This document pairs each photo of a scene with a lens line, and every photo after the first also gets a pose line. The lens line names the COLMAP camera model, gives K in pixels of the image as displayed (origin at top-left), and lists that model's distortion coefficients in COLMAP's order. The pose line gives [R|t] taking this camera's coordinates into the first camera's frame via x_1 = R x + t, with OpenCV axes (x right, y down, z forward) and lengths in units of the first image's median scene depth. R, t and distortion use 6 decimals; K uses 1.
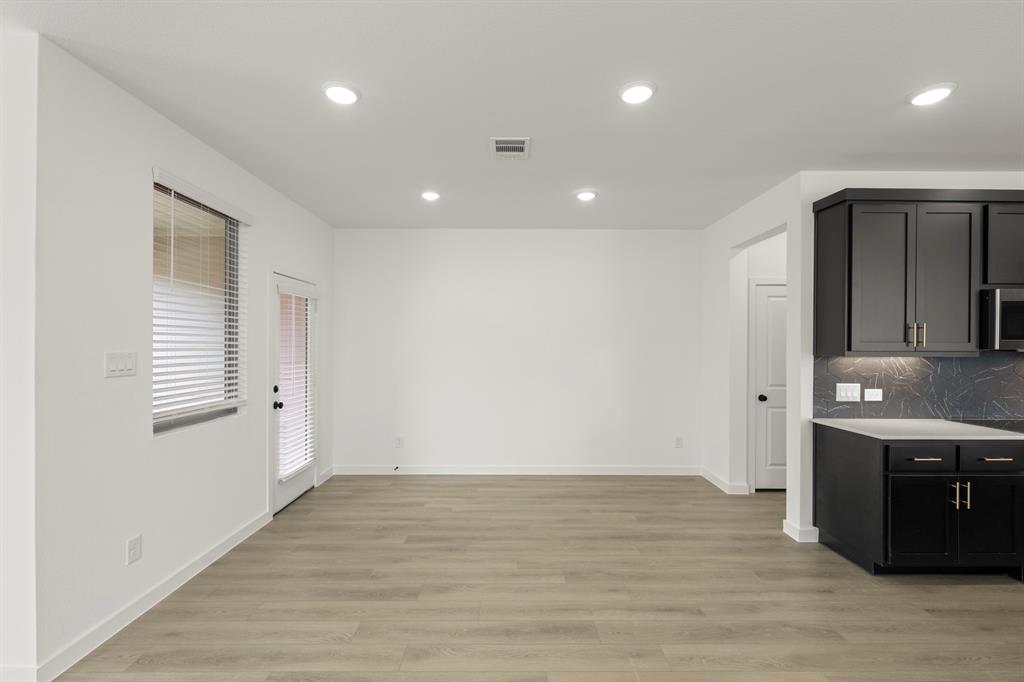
lens RADIAL K [[442.2, 0, 512.1], [0, 442.2, 343.0], [0, 0, 1]] dist [-0.000085, 0.000457]
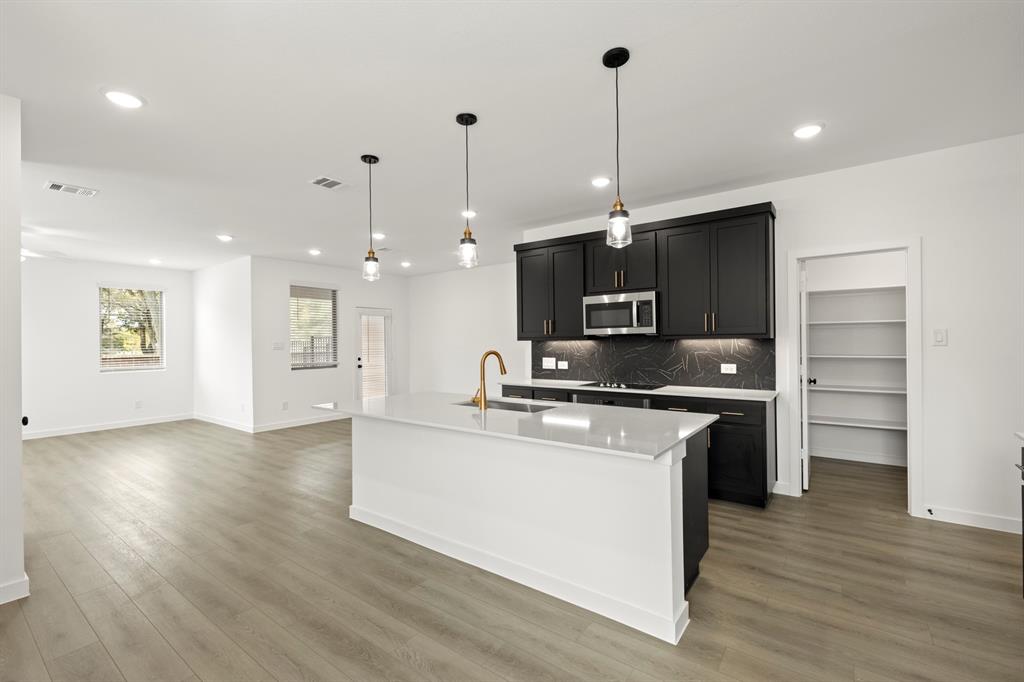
lens RADIAL K [[442.2, 0, 515.7], [0, 442.2, 340.7], [0, 0, 1]] dist [-0.000085, 0.000457]
pose [[0.803657, -0.013046, -0.594950, 1.625213], [0.016758, 0.999859, 0.000713, 0.025839], [0.594857, -0.010543, 0.803762, -0.371260]]
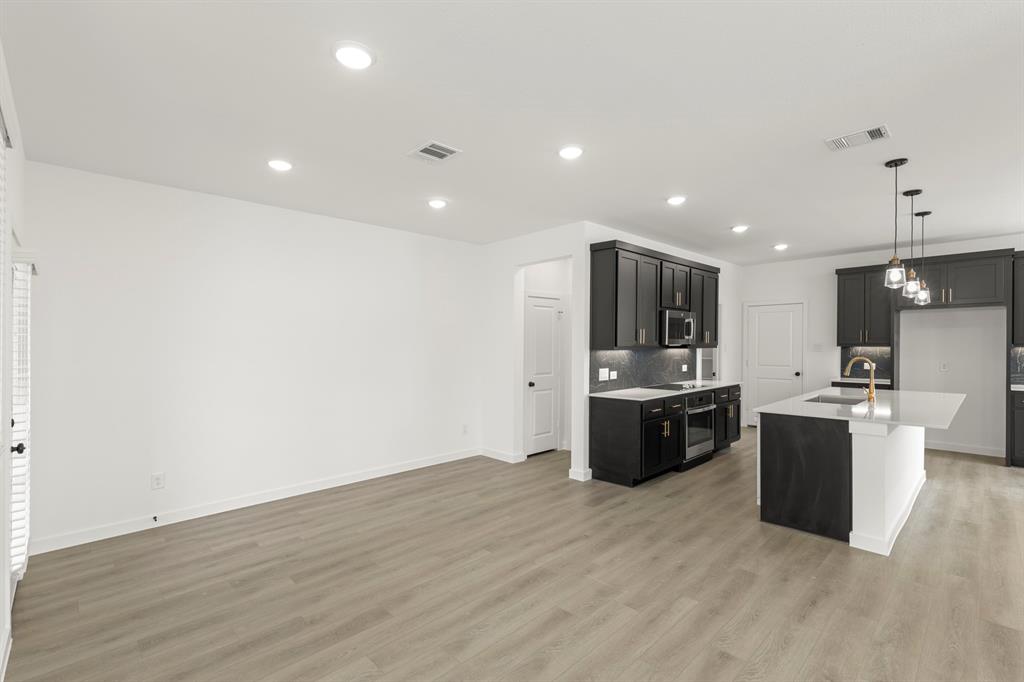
lens RADIAL K [[460.7, 0, 513.9], [0, 460.7, 347.7], [0, 0, 1]] dist [0.003786, -0.000369]
pose [[0.722146, -0.014257, 0.691594, -0.535705], [0.004834, 0.999867, 0.015564, -0.004723], [-0.691724, -0.007896, 0.722119, 0.086771]]
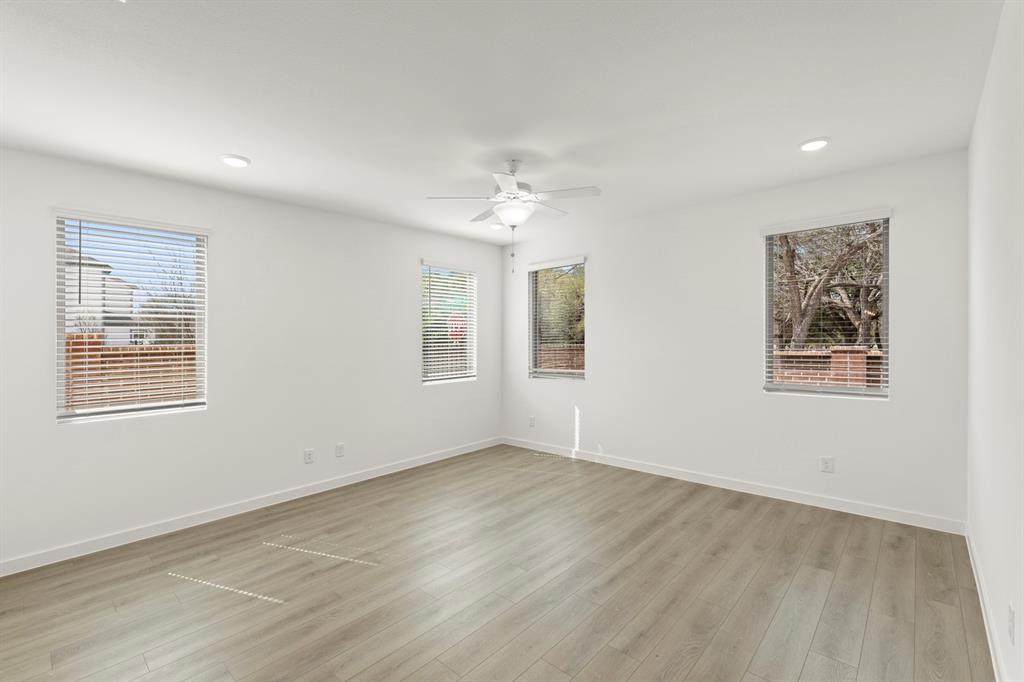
lens RADIAL K [[442.2, 0, 512.5], [0, 442.2, 332.0], [0, 0, 1]] dist [-0.000085, 0.000457]
pose [[-0.677714, -0.003494, -0.735317, 0.036915], [0.017119, 0.999643, -0.020528, -0.002113], [0.735126, -0.026500, -0.677412, 0.494732]]
